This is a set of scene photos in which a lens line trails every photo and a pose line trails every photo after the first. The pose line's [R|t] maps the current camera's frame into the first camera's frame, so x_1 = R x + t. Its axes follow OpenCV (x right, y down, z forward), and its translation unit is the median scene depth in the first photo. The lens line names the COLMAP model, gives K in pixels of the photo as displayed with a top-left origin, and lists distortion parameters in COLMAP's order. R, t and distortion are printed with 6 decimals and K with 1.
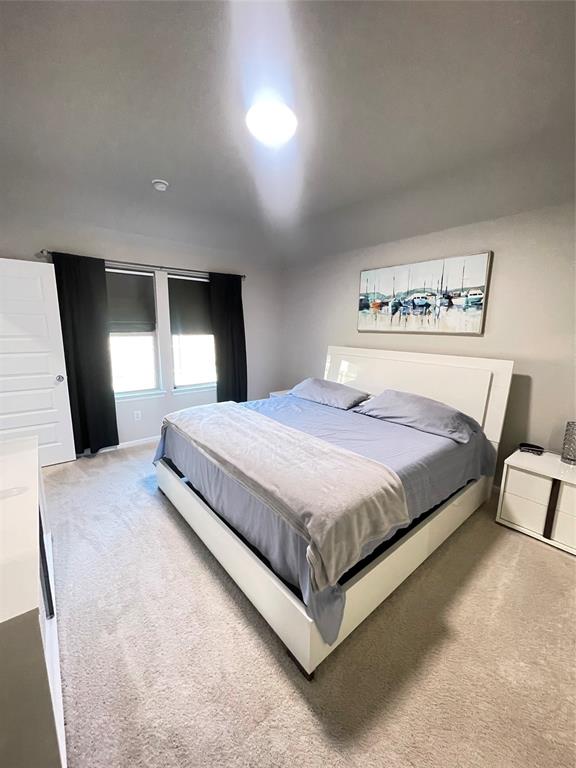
lens RADIAL K [[310.6, 0, 289.5], [0, 310.6, 381.8], [0, 0, 1]] dist [-0.001017, 0.000423]
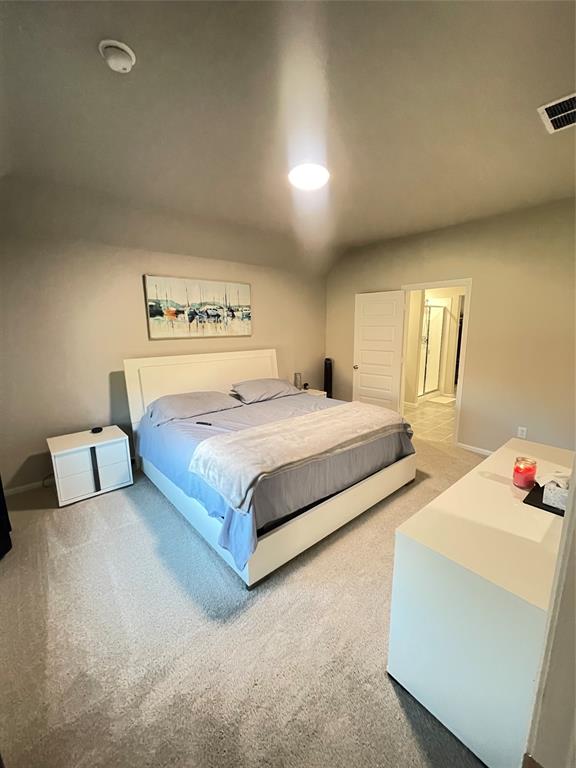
lens RADIAL K [[310.6, 0, 289.5], [0, 310.6, 381.8], [0, 0, 1]] dist [-0.001017, 0.000423]
pose [[-0.033350, -0.197245, 0.979787, -0.869465], [0.184780, 0.962215, 0.199997, -0.179733], [-0.982214, 0.187715, 0.004357, 0.733557]]
